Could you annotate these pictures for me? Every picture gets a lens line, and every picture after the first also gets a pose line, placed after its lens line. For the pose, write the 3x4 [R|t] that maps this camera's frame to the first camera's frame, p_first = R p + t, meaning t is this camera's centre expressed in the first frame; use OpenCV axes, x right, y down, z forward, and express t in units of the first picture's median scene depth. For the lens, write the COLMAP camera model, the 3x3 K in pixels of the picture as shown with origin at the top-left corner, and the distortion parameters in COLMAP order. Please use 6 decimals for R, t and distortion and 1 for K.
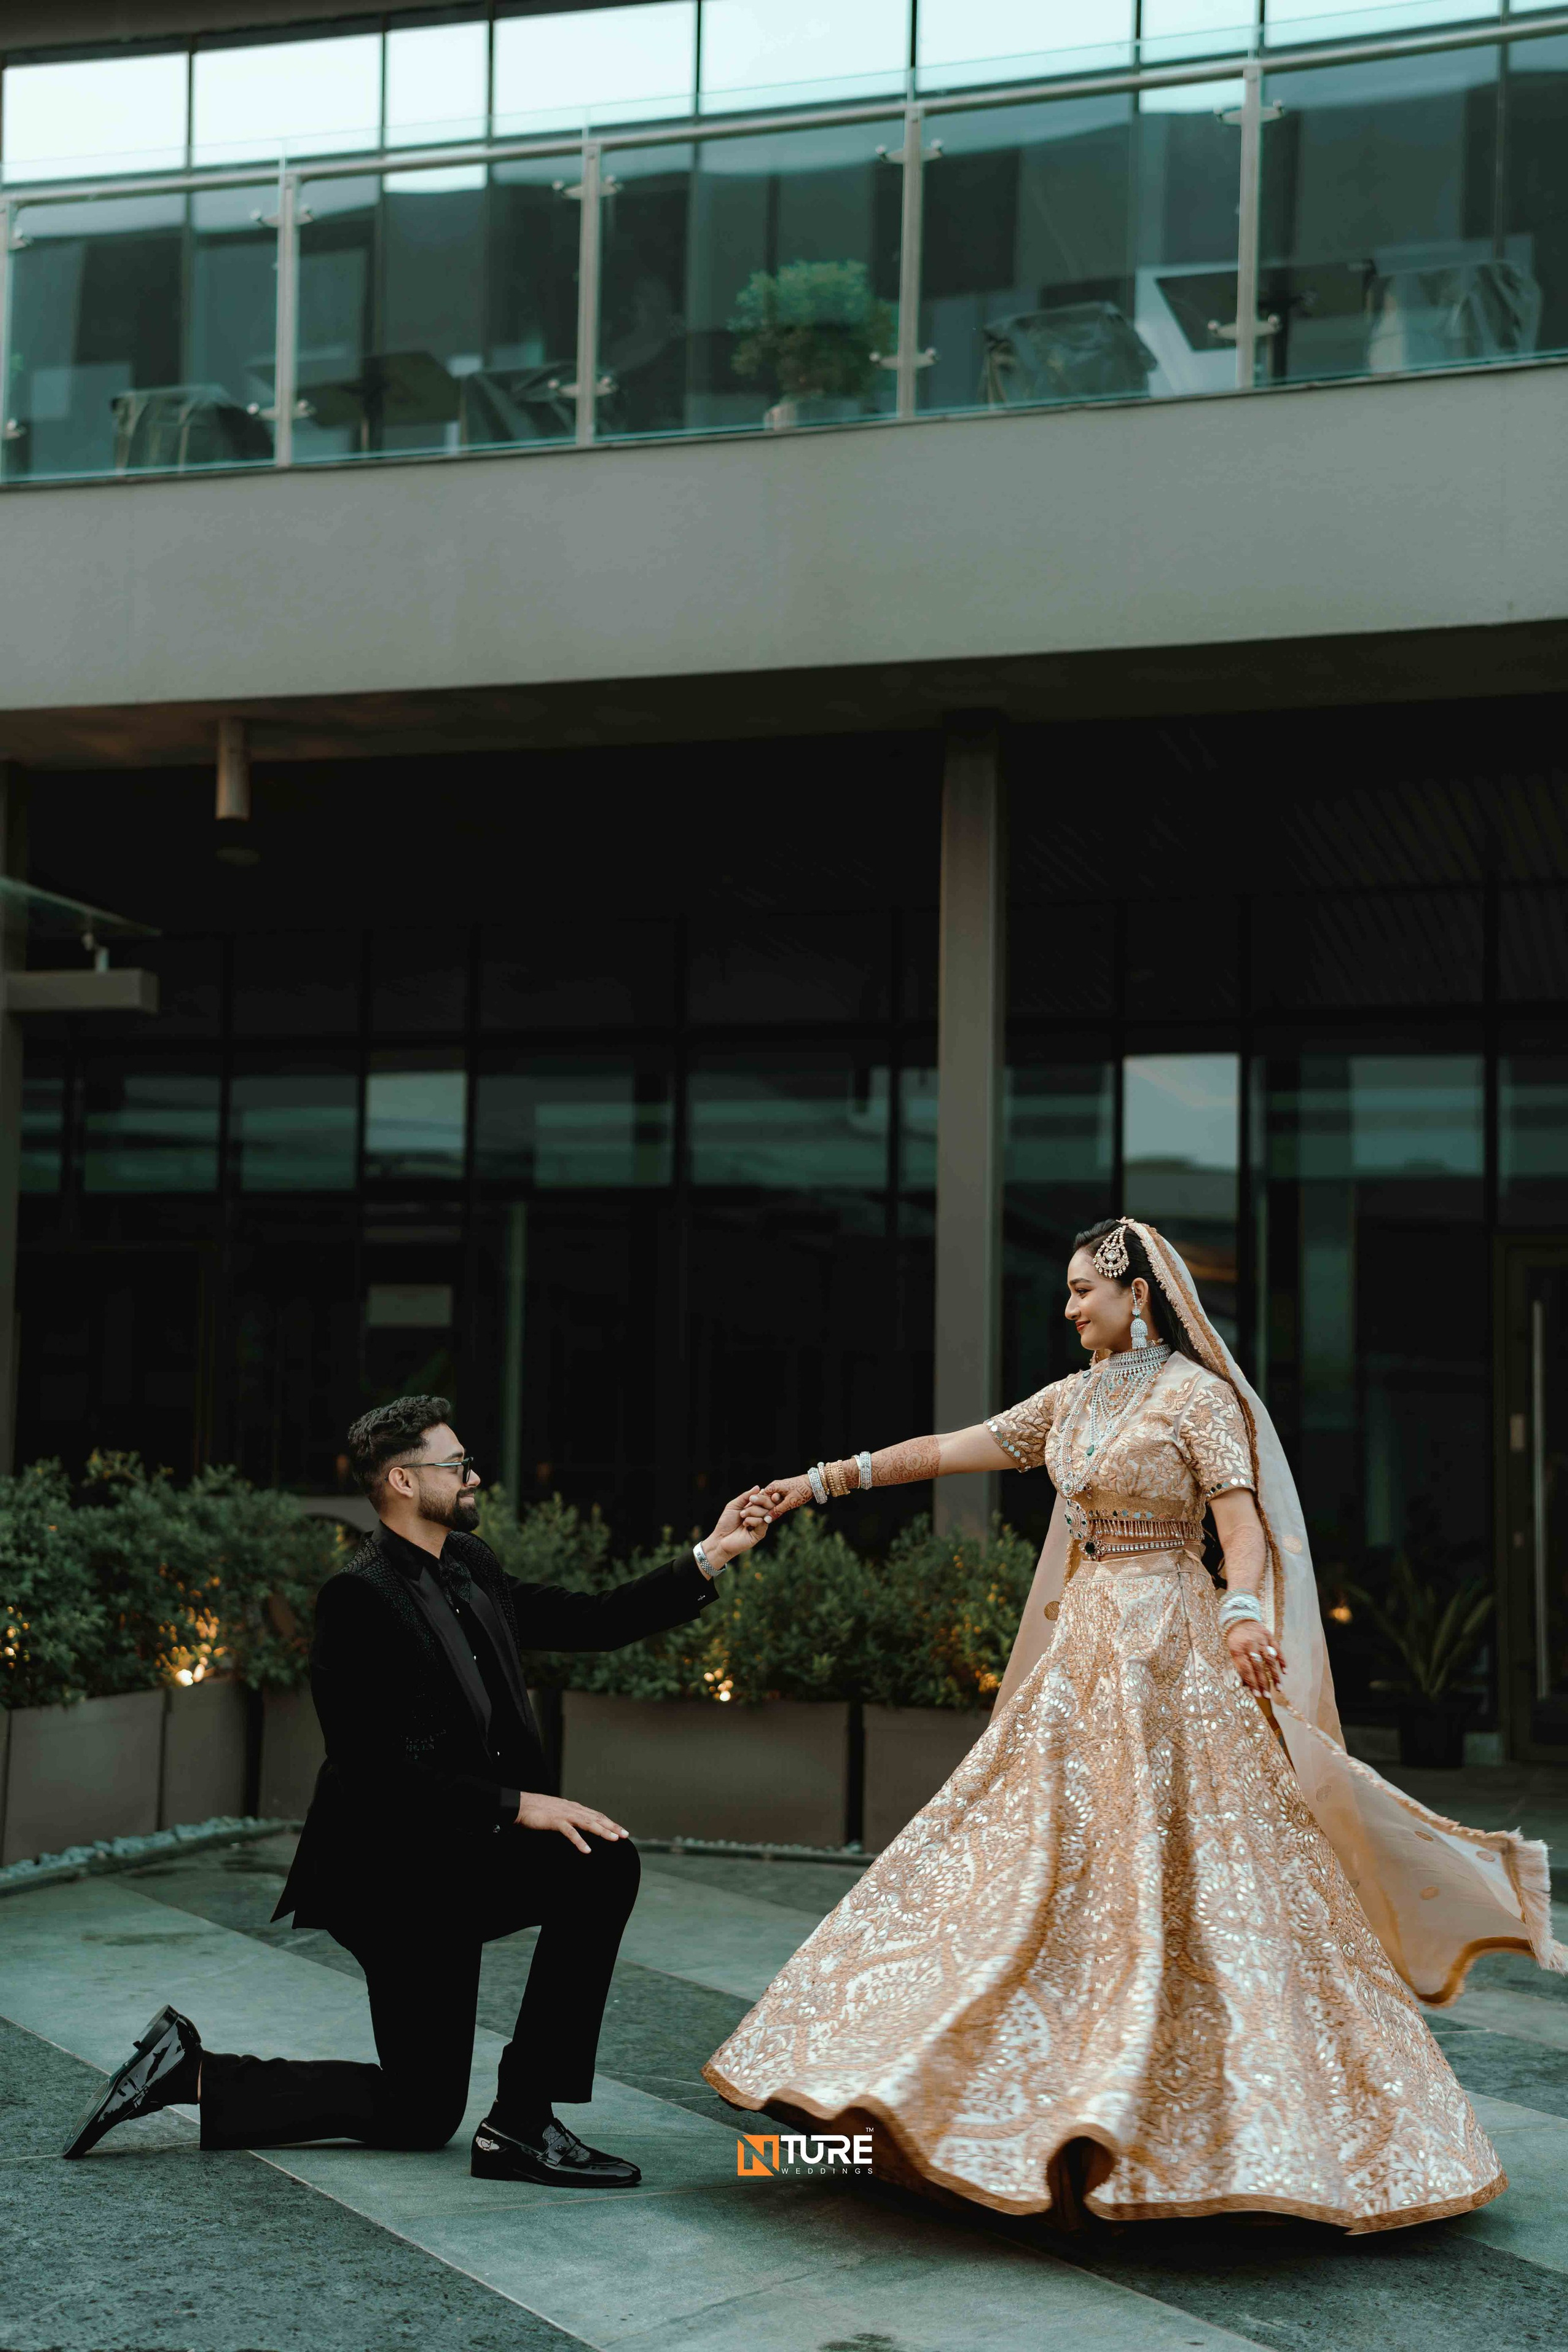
lens RADIAL K [[3315.9, 0, 789.6], [0, 3315.9, 1182.6], [0, 0, 1]] dist [0.249217, 0.000000]
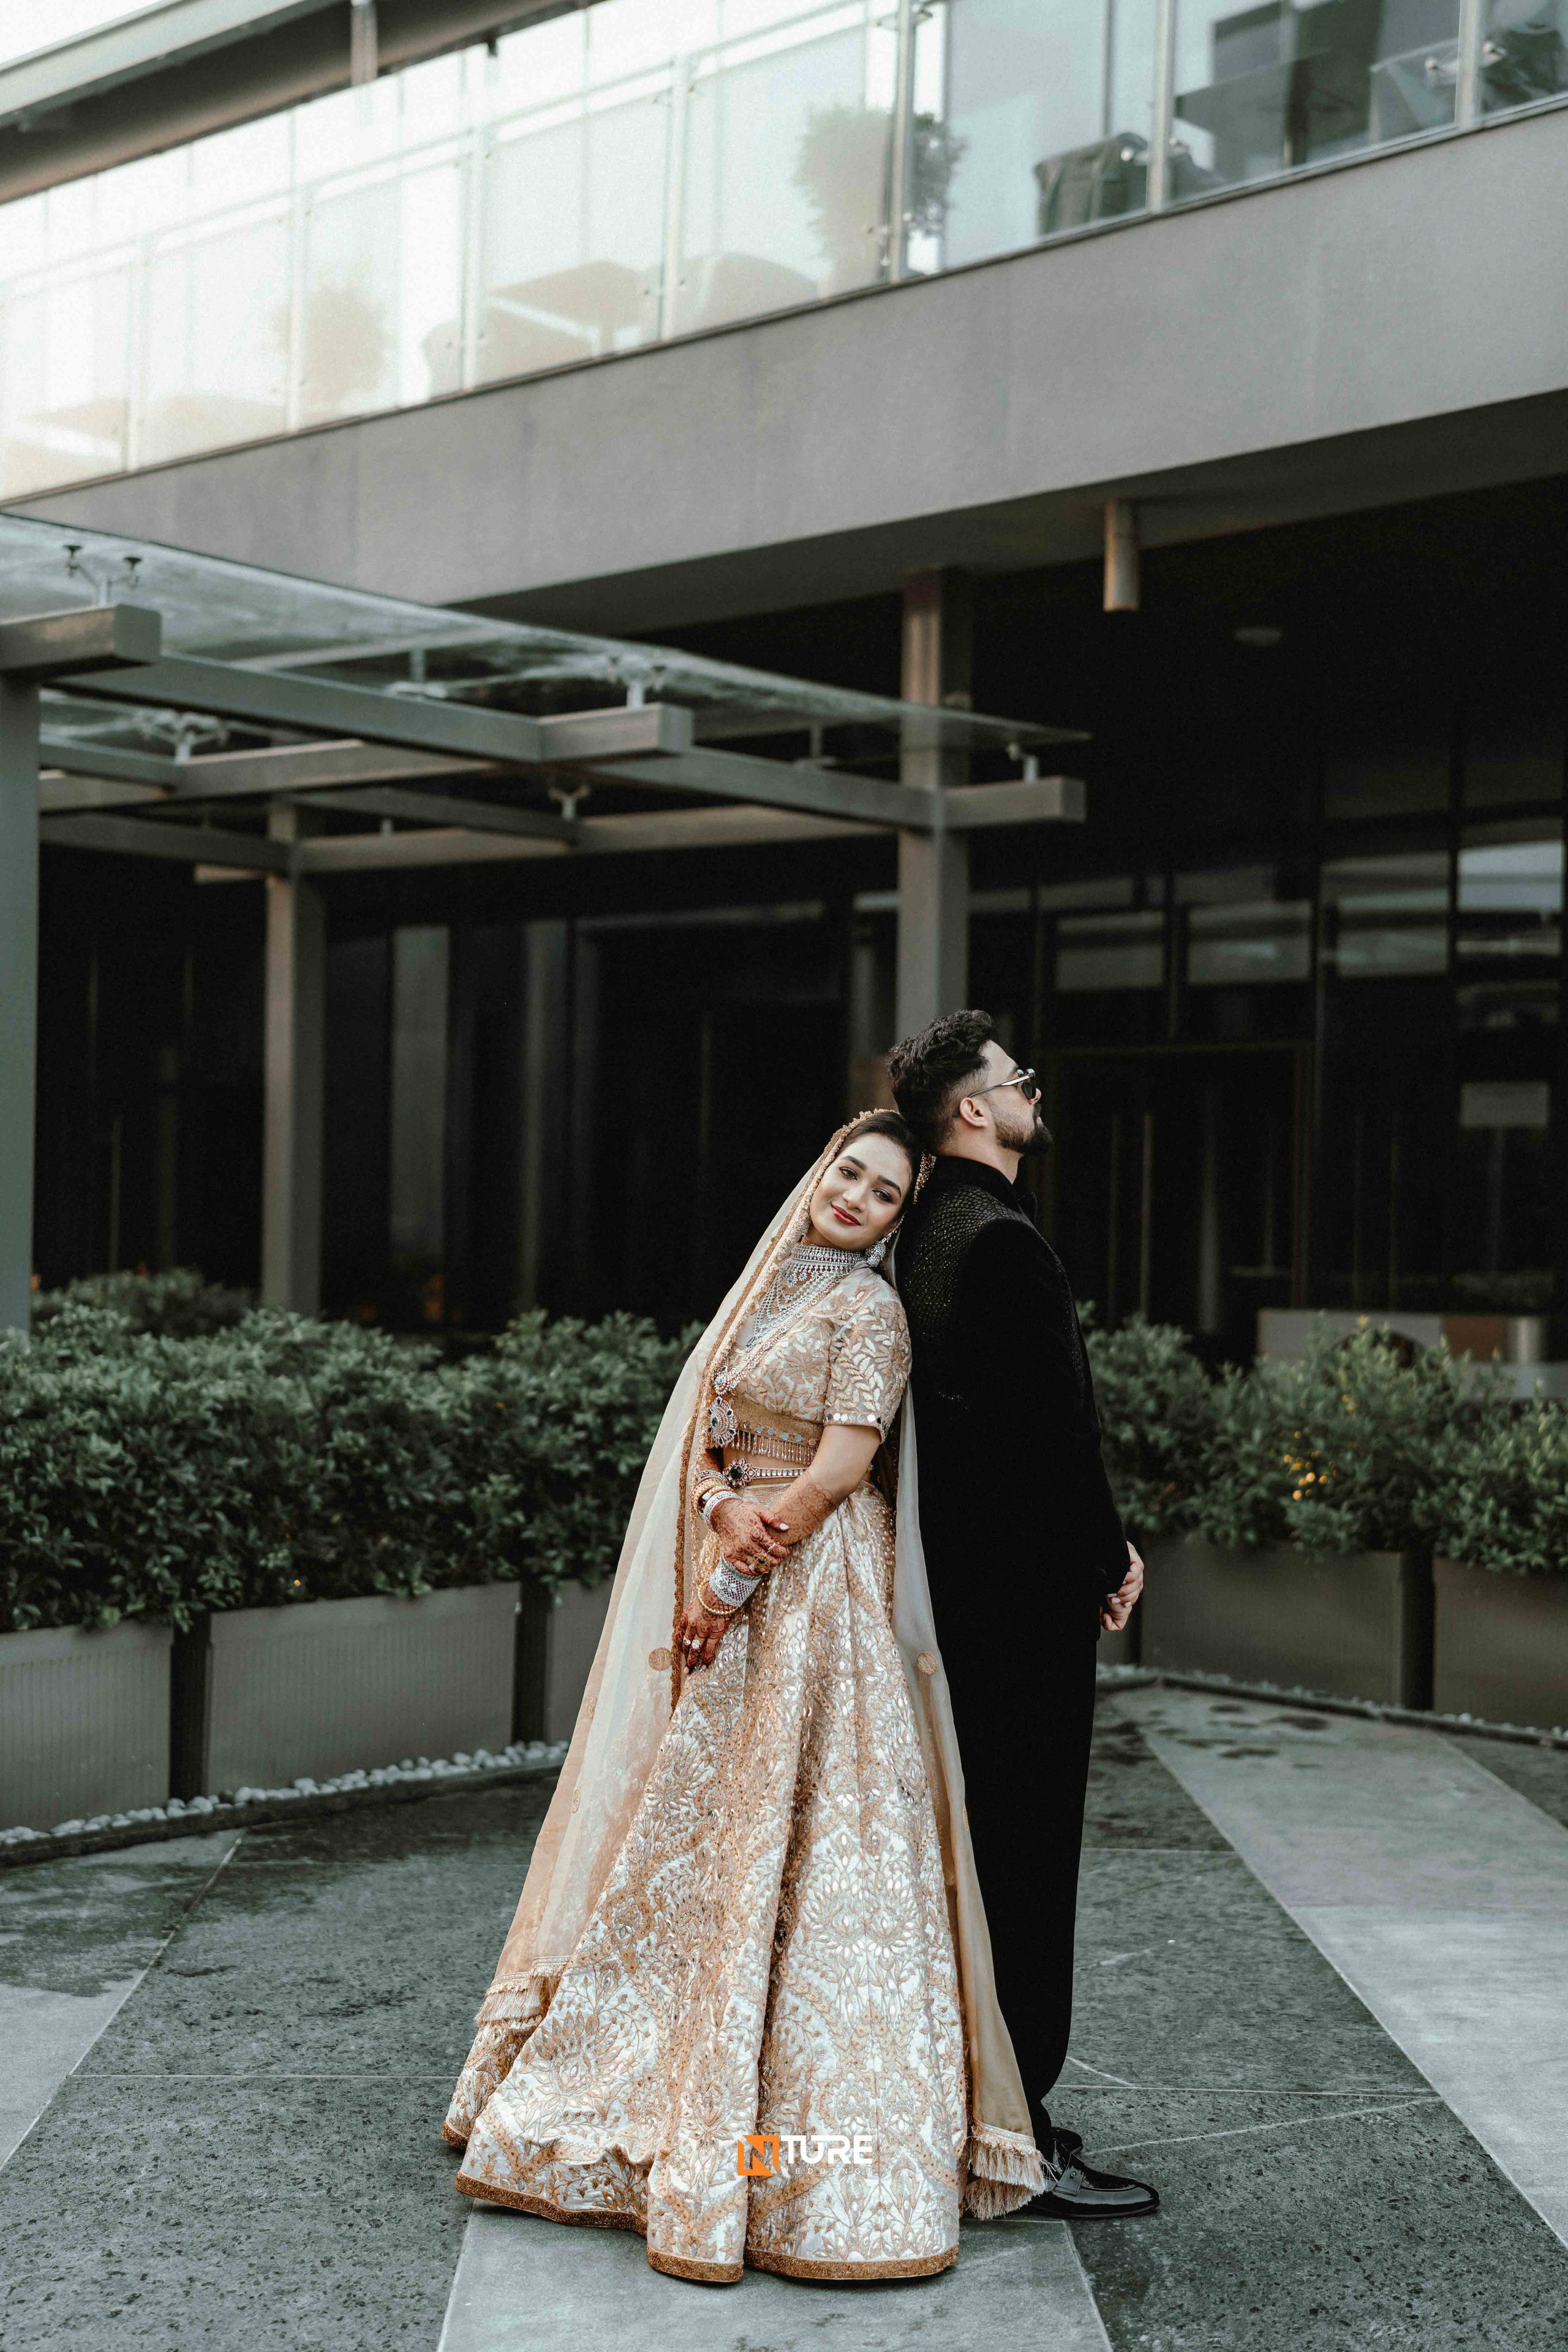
lens RADIAL K [[3315.9, 0, 764.2], [0, 3315.9, 1187.4], [0, 0, 1]] dist [0.249217, 0.000000]
pose [[0.889598, -0.007015, -0.456690, 0.182596], [0.041786, 0.996939, 0.066082, -0.014563], [0.454828, -0.077869, 0.887168, 0.117185]]
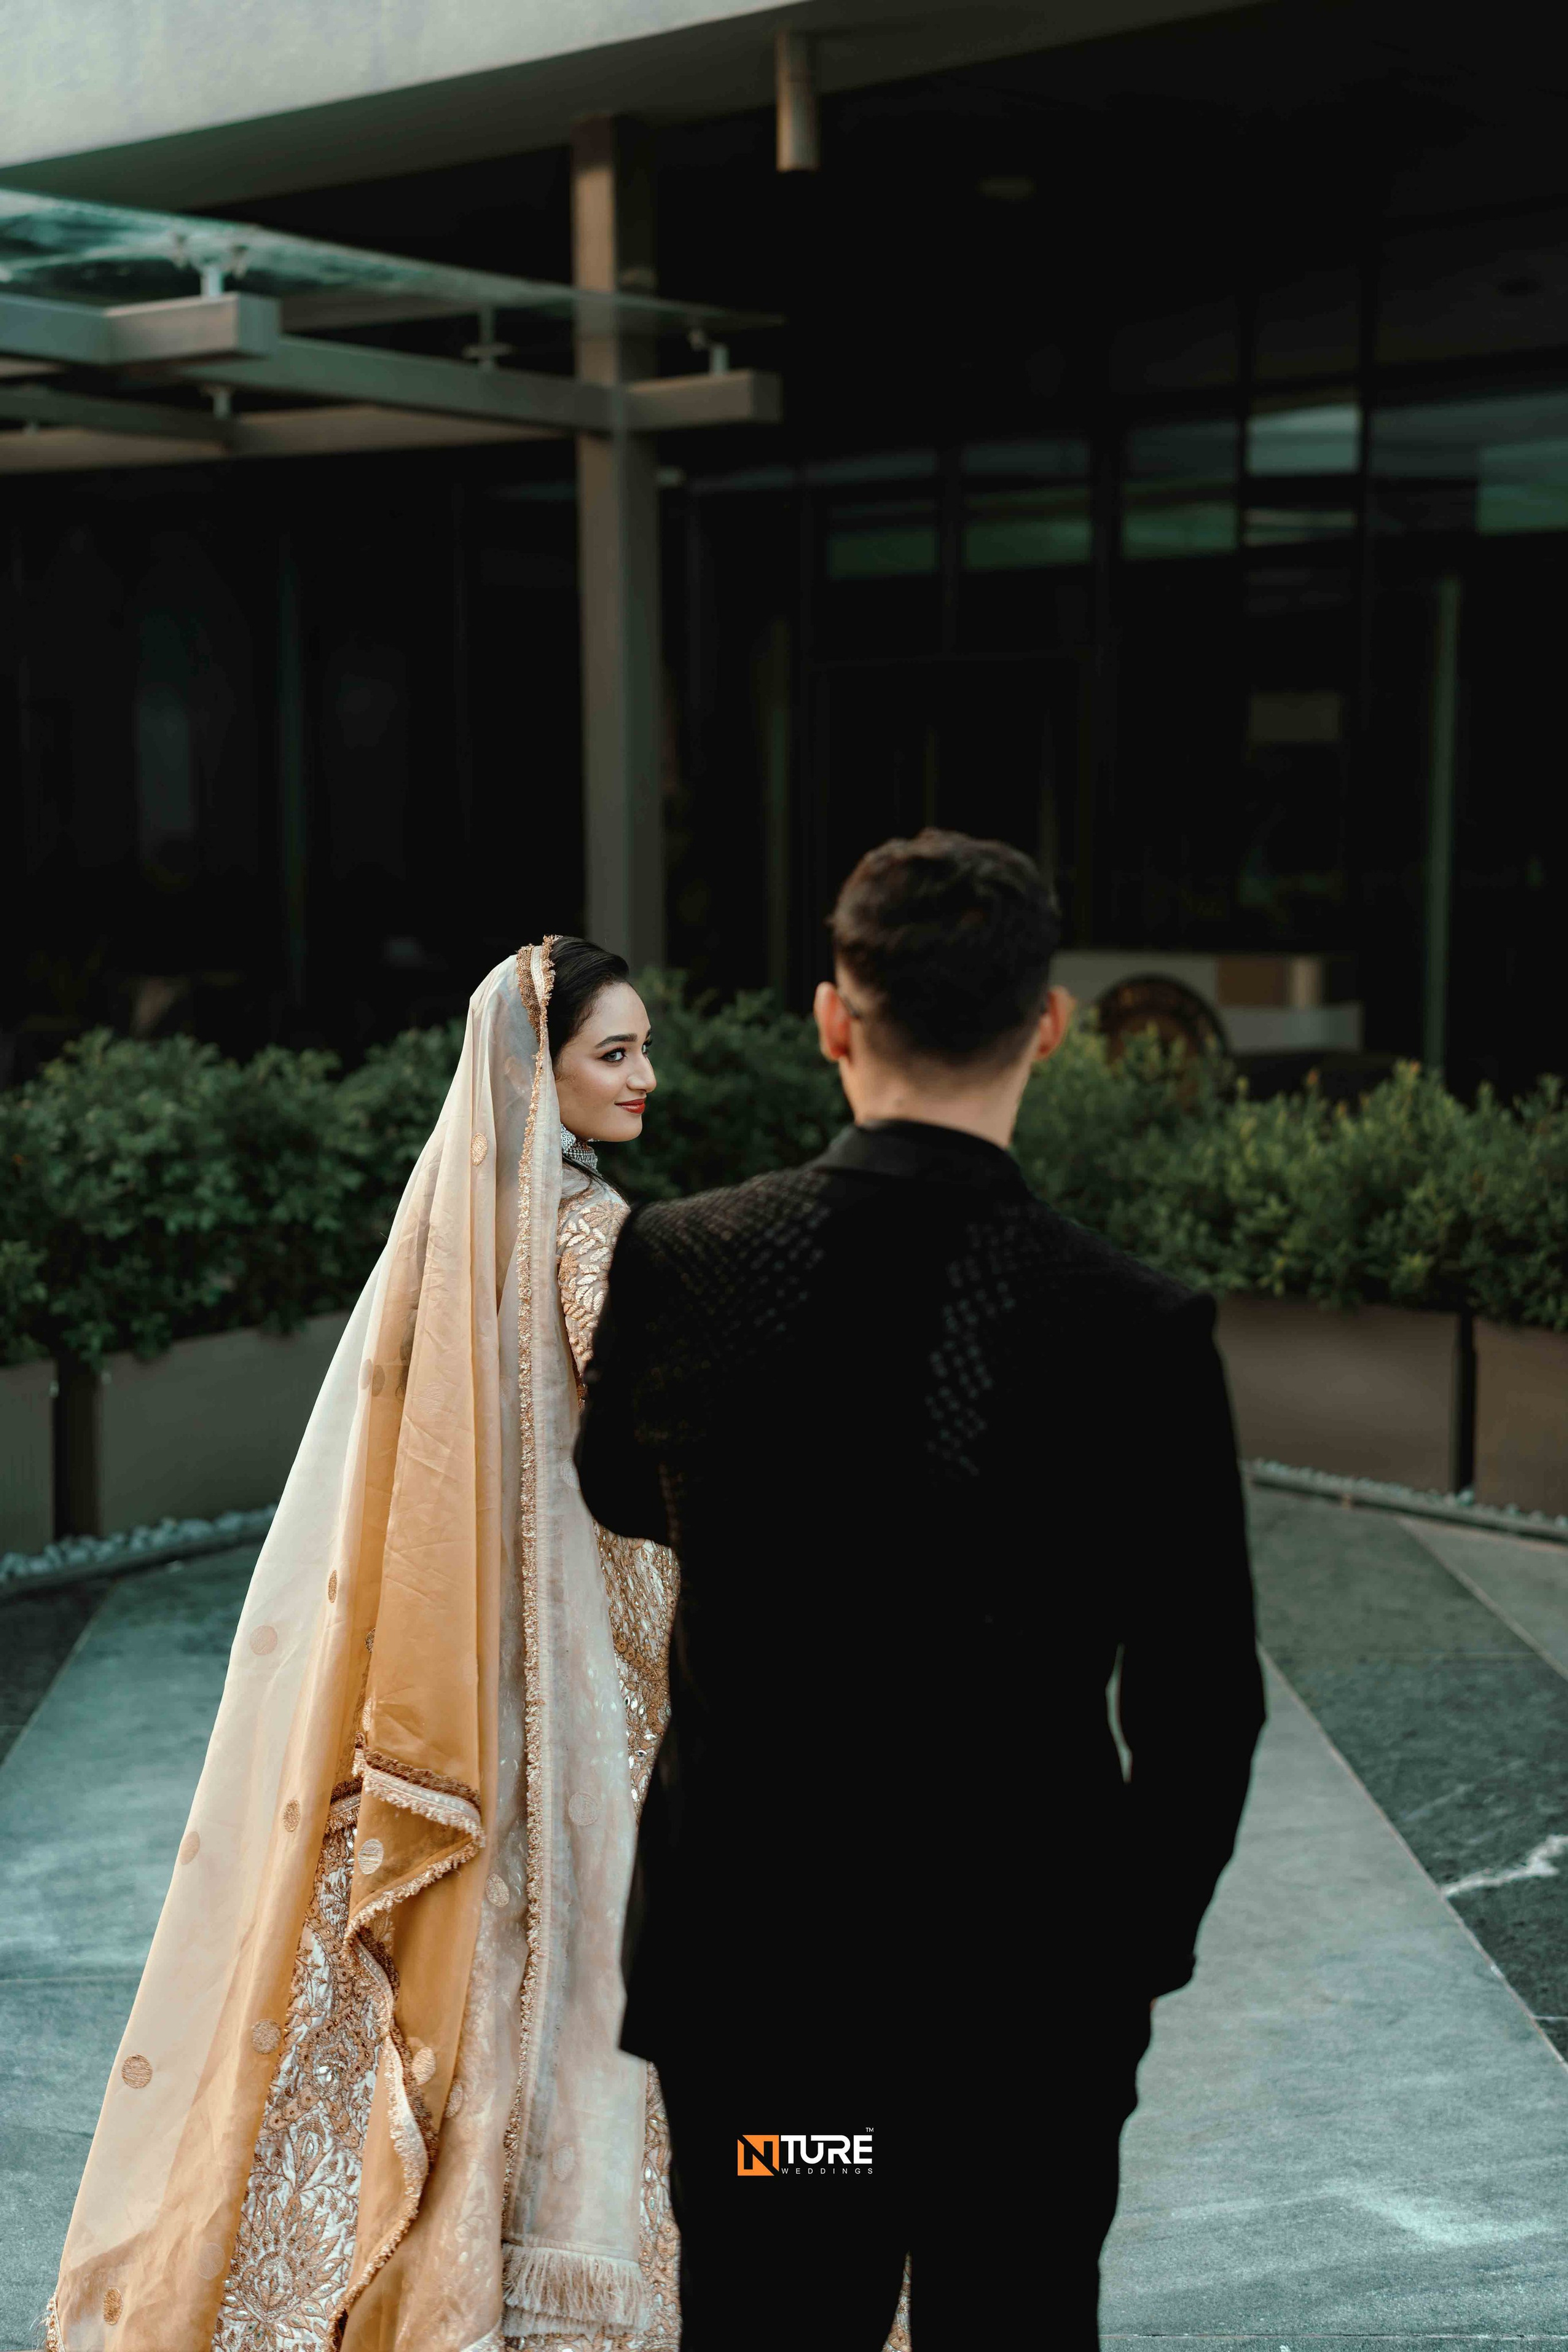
lens RADIAL K [[3315.9, 0, 782.5], [0, 3315.9, 1160.0], [0, 0, 1]] dist [0.249217, 0.000000]
pose [[0.900432, 0.027632, -0.434119, 0.201051], [0.062344, 0.979480, 0.191657, -0.034056], [0.430507, -0.199639, 0.880232, 0.251596]]
